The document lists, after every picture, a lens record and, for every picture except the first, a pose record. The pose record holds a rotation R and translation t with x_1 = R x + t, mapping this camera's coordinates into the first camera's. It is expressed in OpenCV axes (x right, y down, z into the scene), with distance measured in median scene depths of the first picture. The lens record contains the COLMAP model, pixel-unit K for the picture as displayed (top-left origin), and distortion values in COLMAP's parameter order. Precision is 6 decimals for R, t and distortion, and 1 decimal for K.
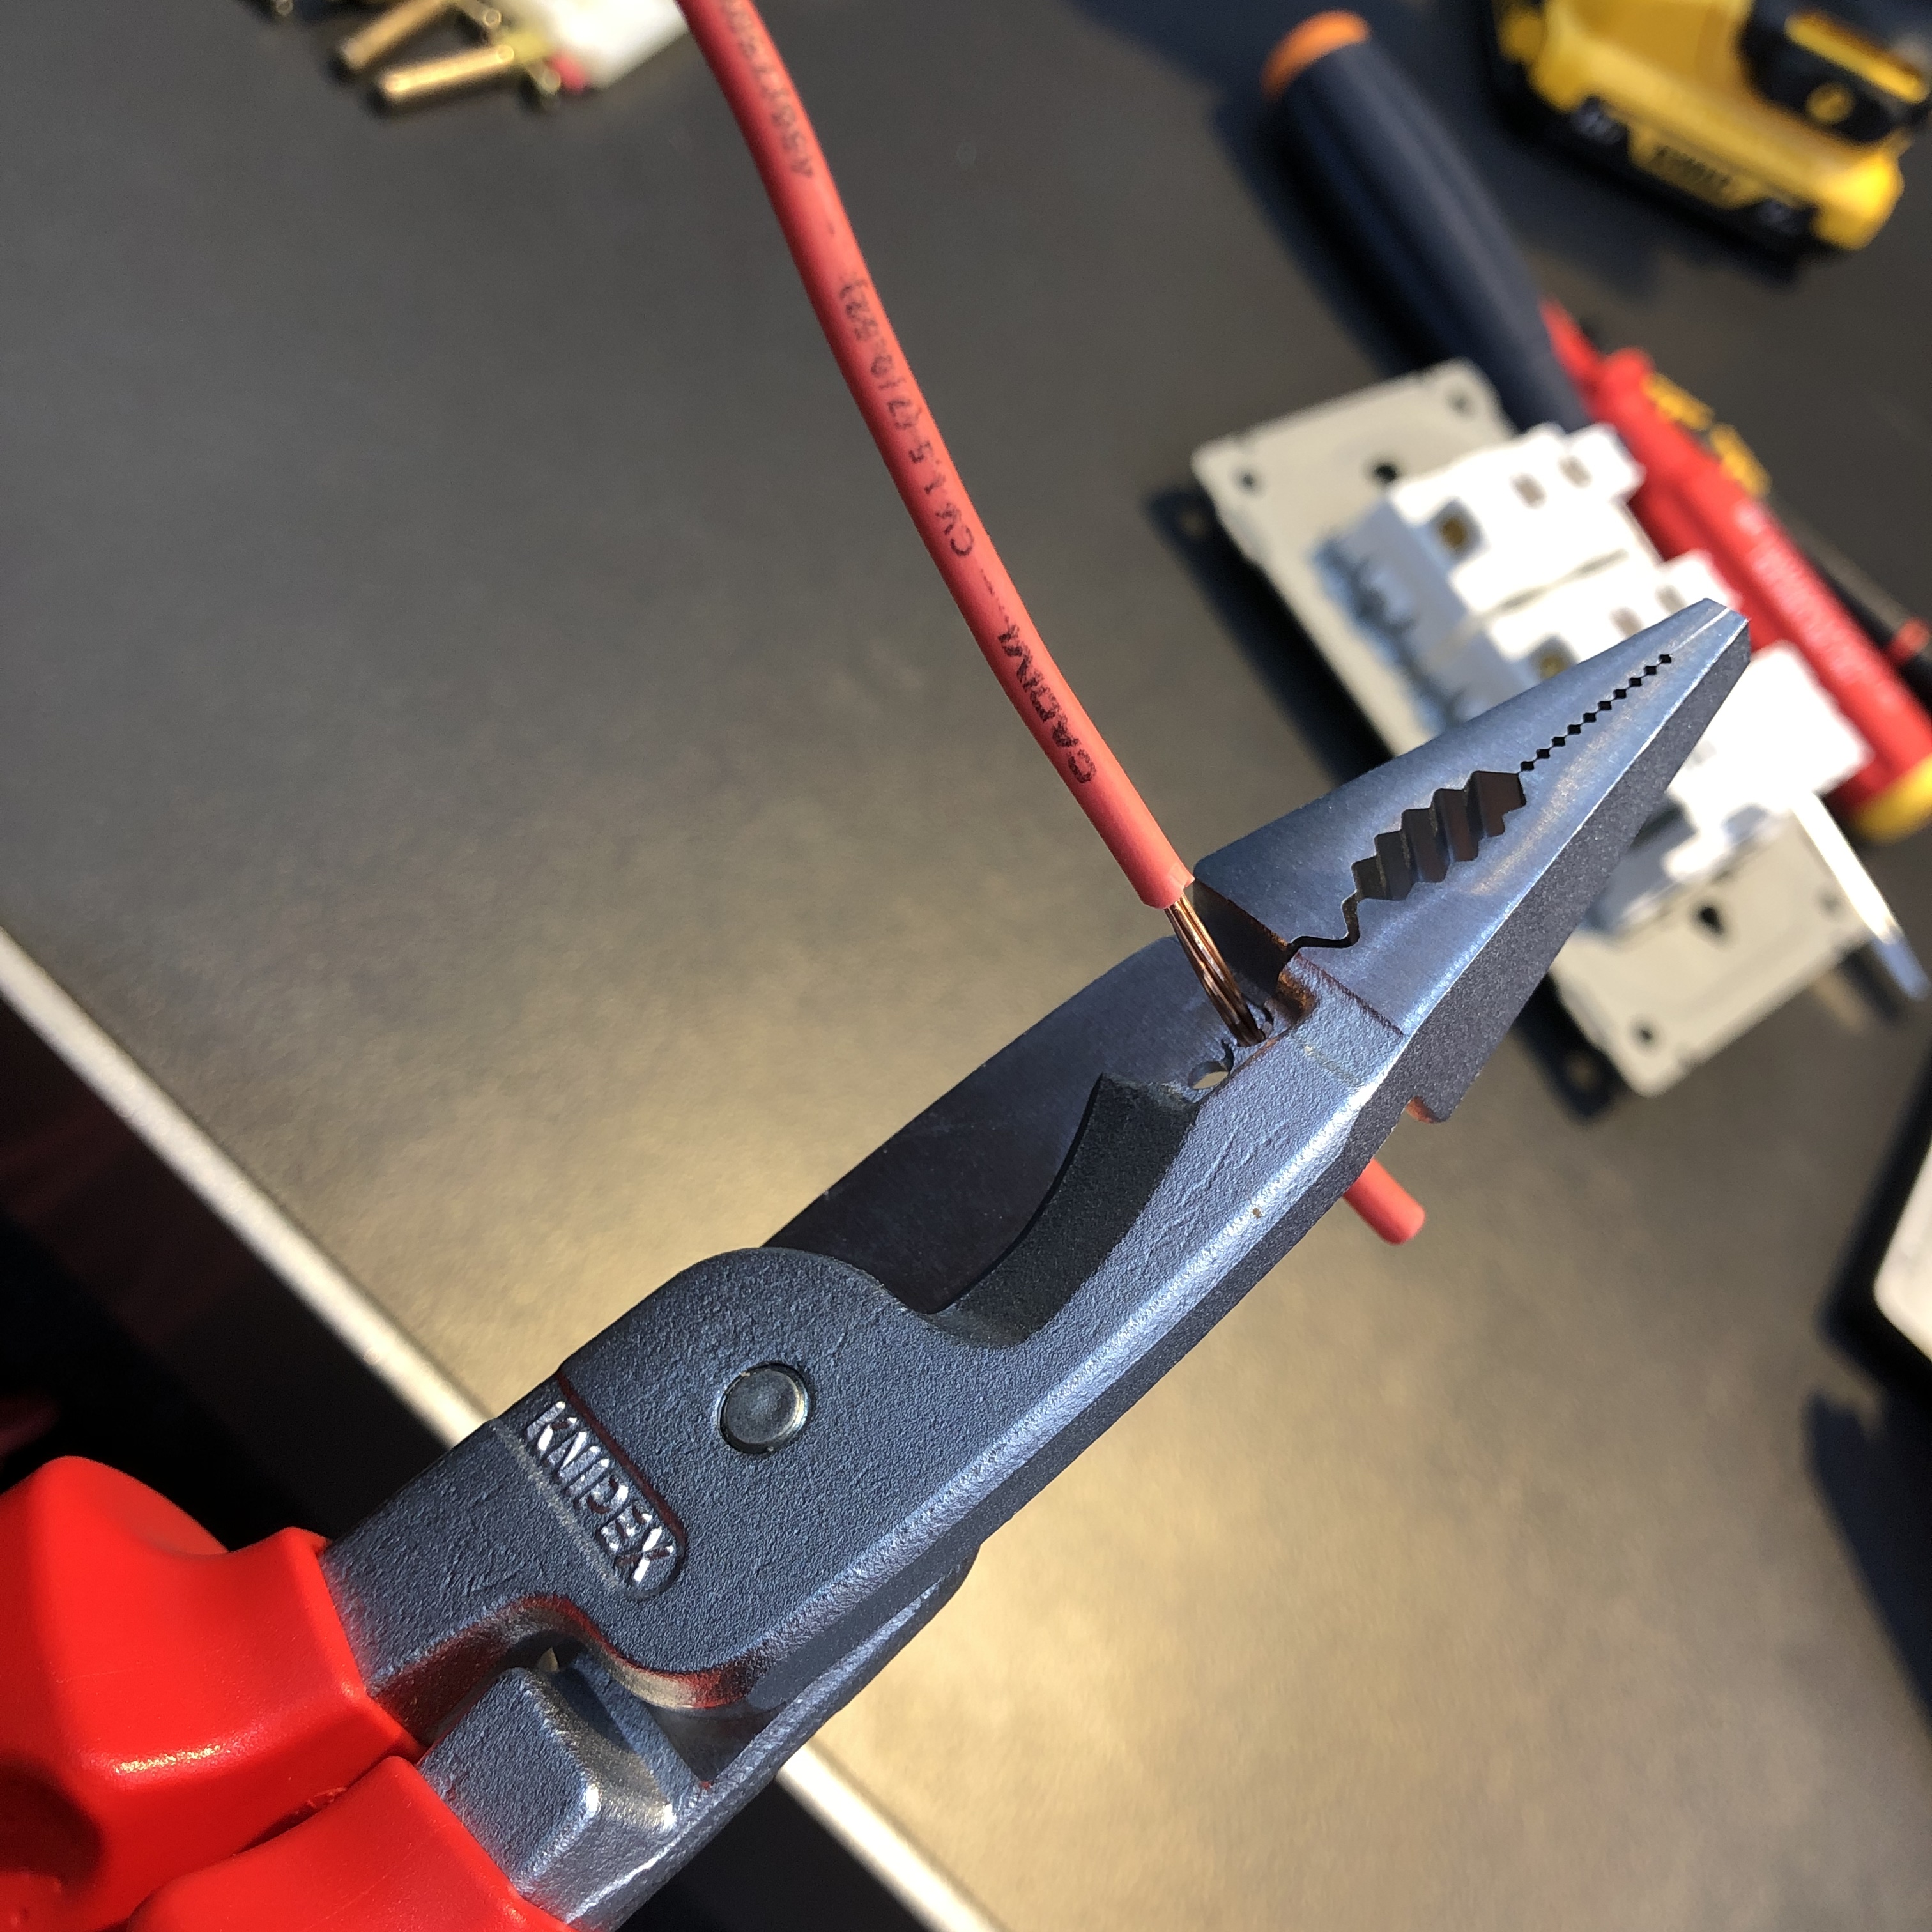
lens RADIAL K [[2166.3, 0, 966.0], [0, 2166.3, 966.0], [0, 0, 1]] dist [-0.067051, 0.015462]
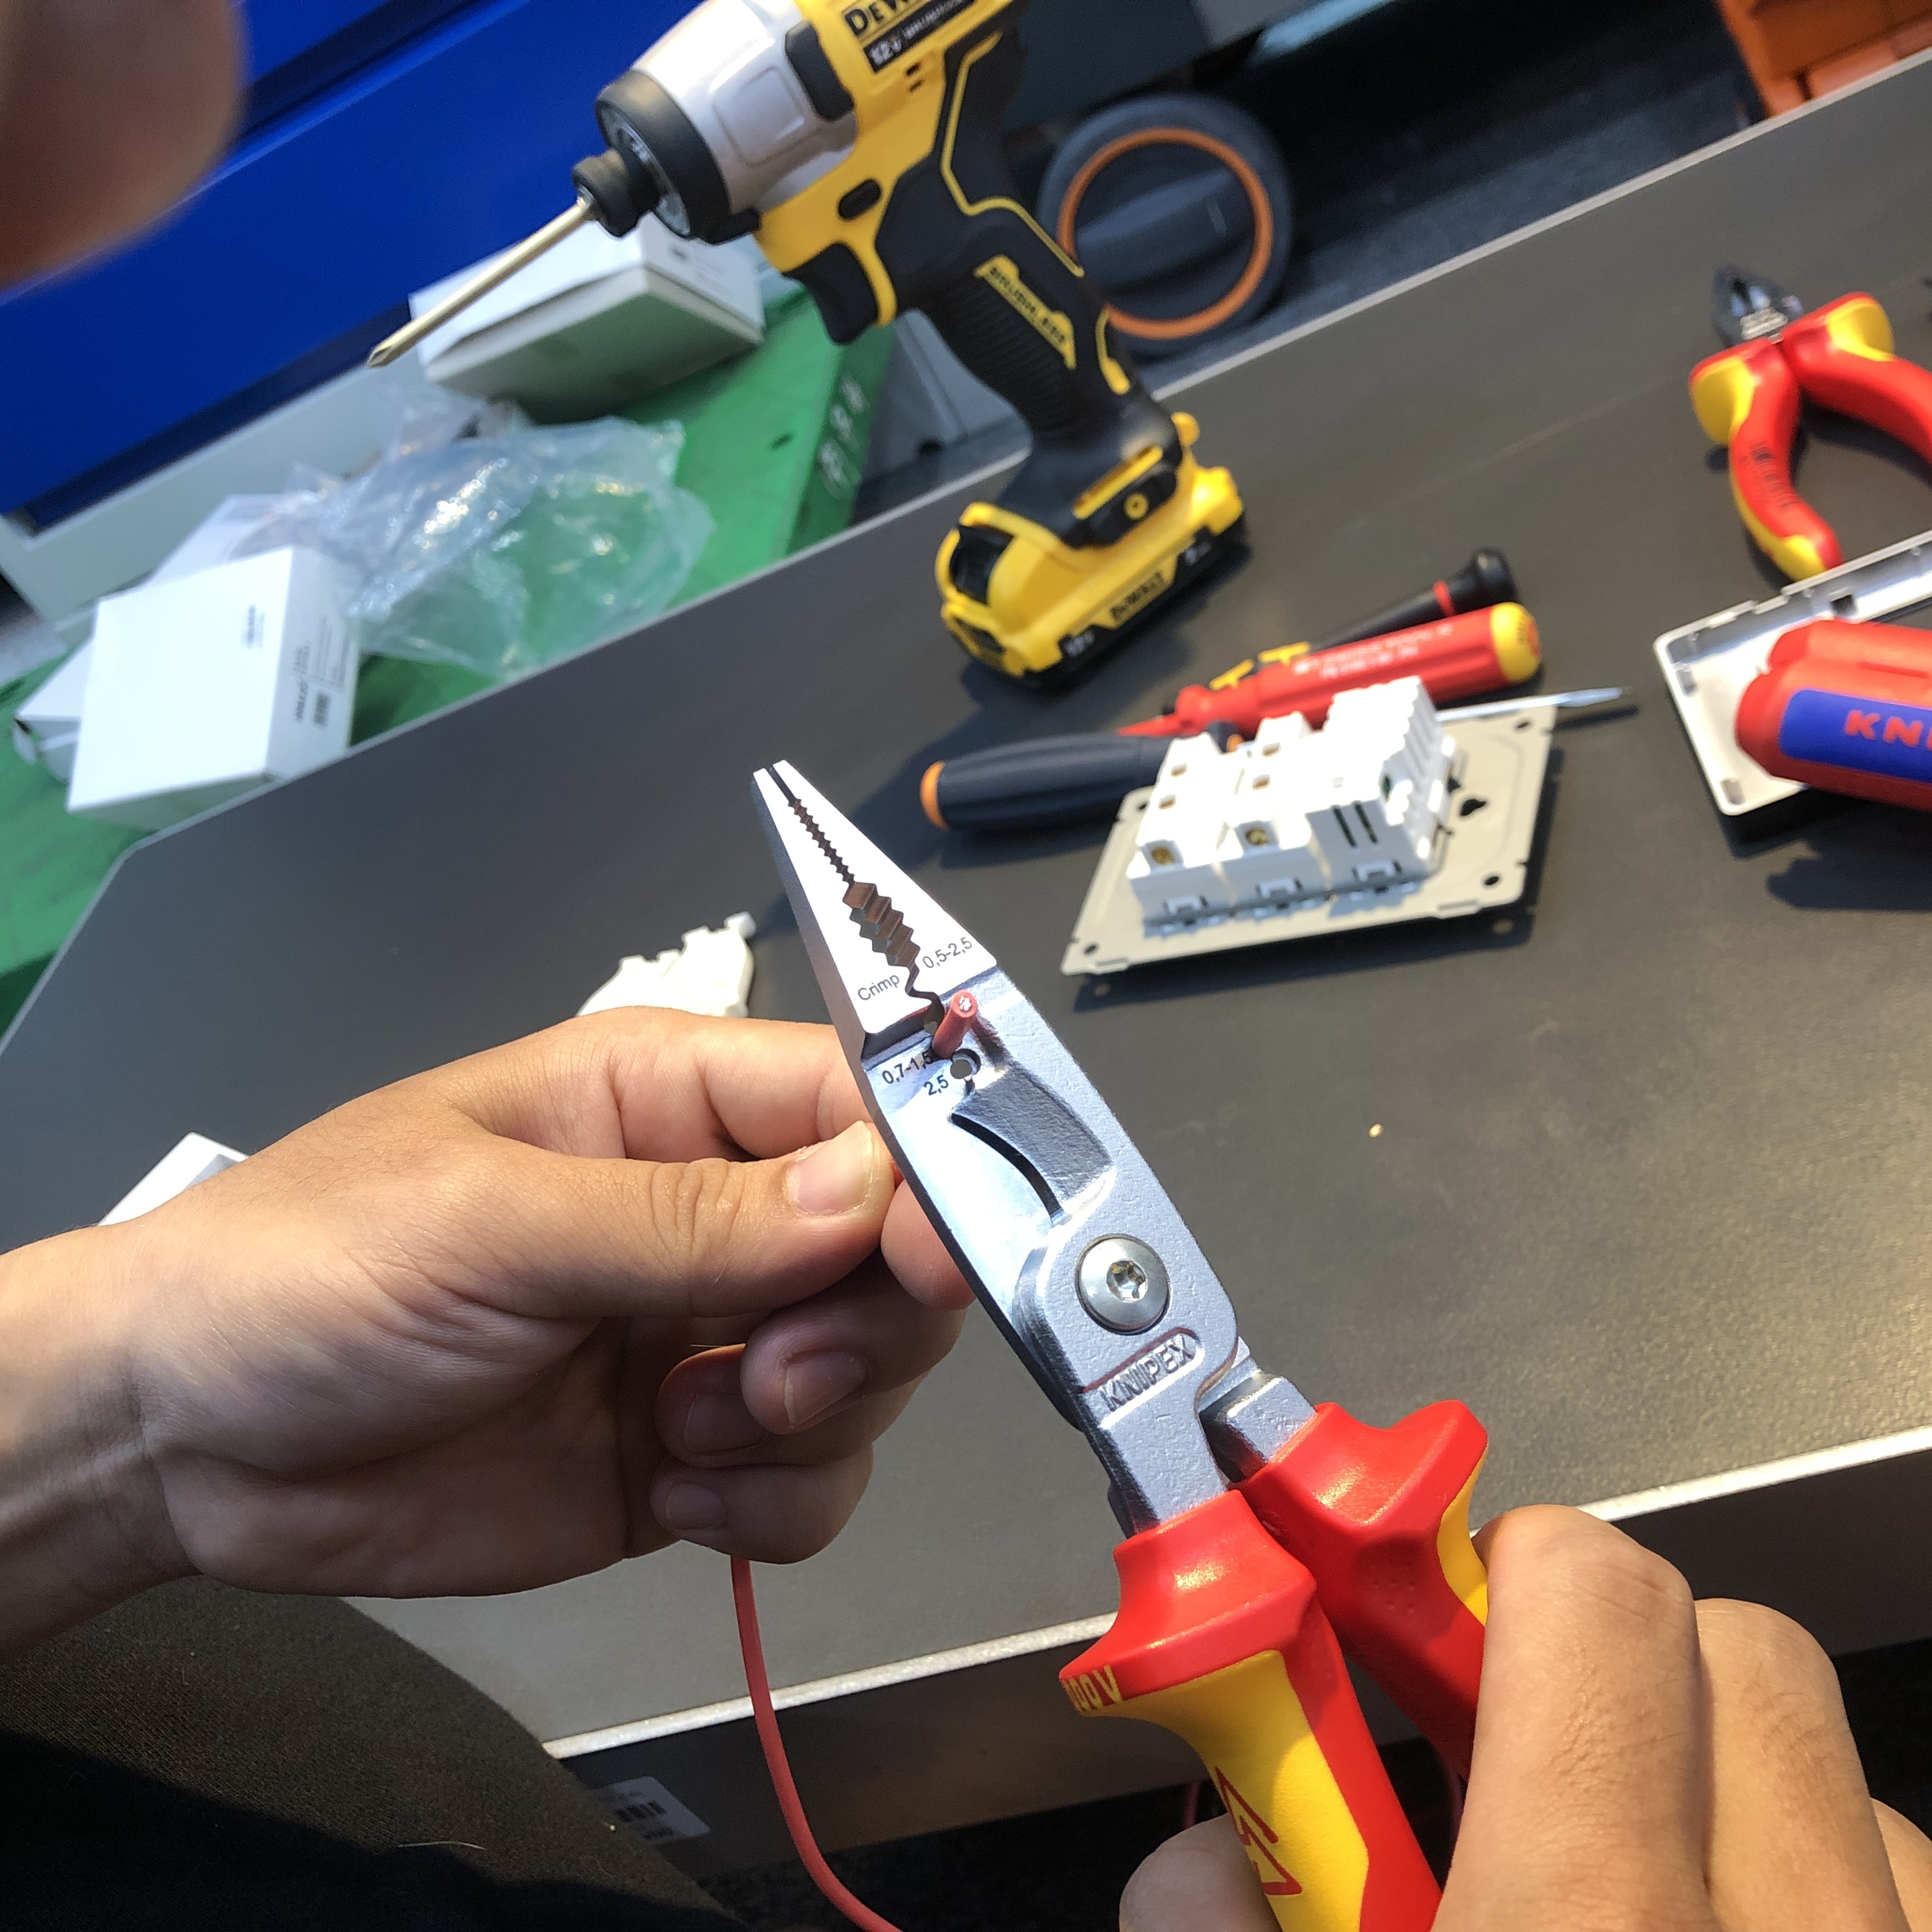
lens RADIAL K [[2166.3, 0, 966.0], [0, 2166.3, 966.0], [0, 0, 1]] dist [-0.067051, 0.015462]
pose [[0.466155, -0.881409, -0.076279, 0.169416], [0.766081, 0.445275, -0.463519, 0.405609], [0.442515, 0.157635, 0.882798, -0.437038]]
